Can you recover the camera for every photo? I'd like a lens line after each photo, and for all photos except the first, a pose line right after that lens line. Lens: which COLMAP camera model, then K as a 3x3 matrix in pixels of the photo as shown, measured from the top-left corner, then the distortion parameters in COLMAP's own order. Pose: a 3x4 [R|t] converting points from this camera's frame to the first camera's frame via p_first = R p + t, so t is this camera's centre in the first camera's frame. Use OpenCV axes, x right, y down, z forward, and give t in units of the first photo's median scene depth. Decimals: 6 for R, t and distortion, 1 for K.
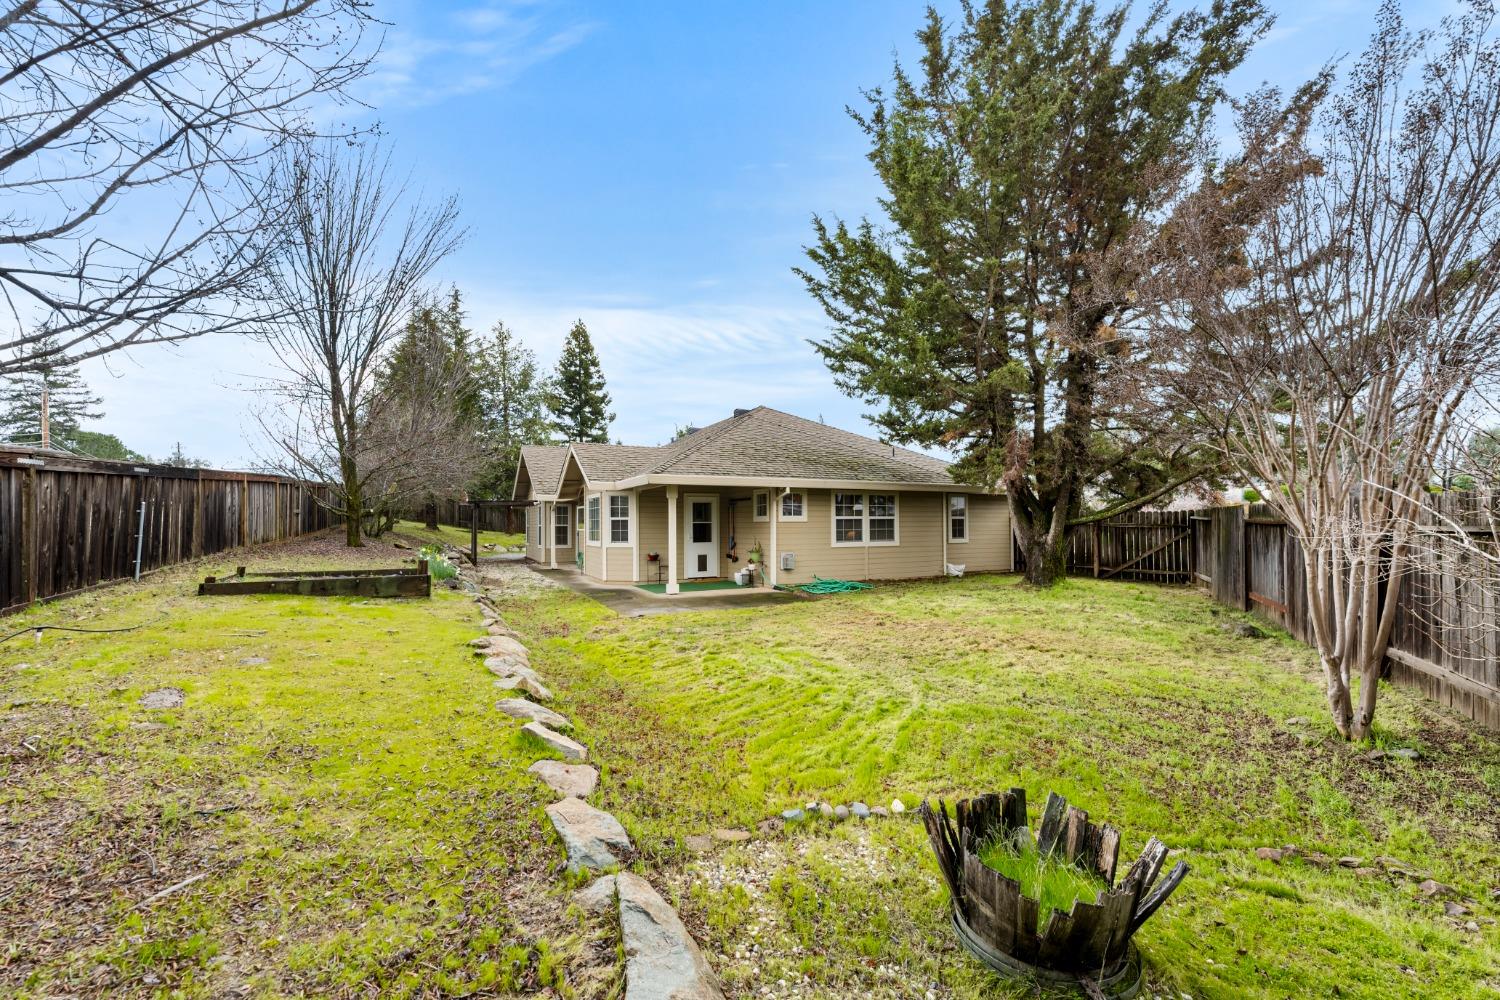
lens RADIAL K [[593.7, 0, 720.7], [0, 593.7, 505.9], [0, 0, 1]] dist [0.000158, 0.000108]
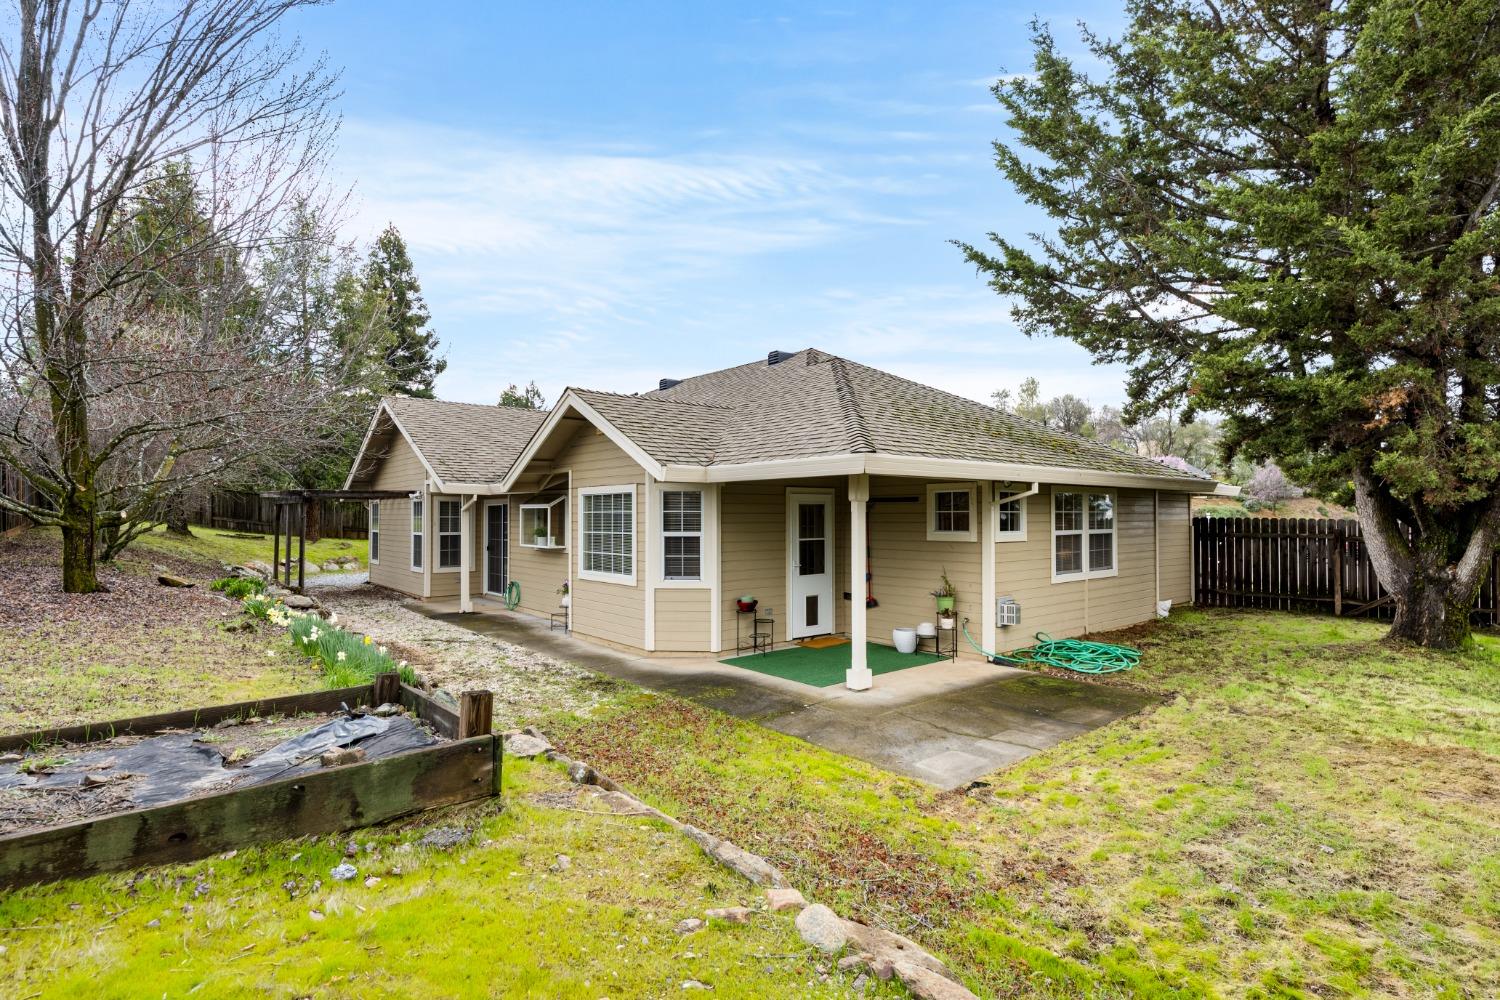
lens RADIAL K [[762.0, 0, 749.1], [0, 762.0, 492.3], [0, 0, 1]] dist [0.000065, -0.000185]
pose [[0.972014, 0.011622, 0.234636, -0.260633], [-0.011119, 0.999932, -0.003469, -0.013680], [-0.234660, 0.000763, 0.972077, 0.306346]]
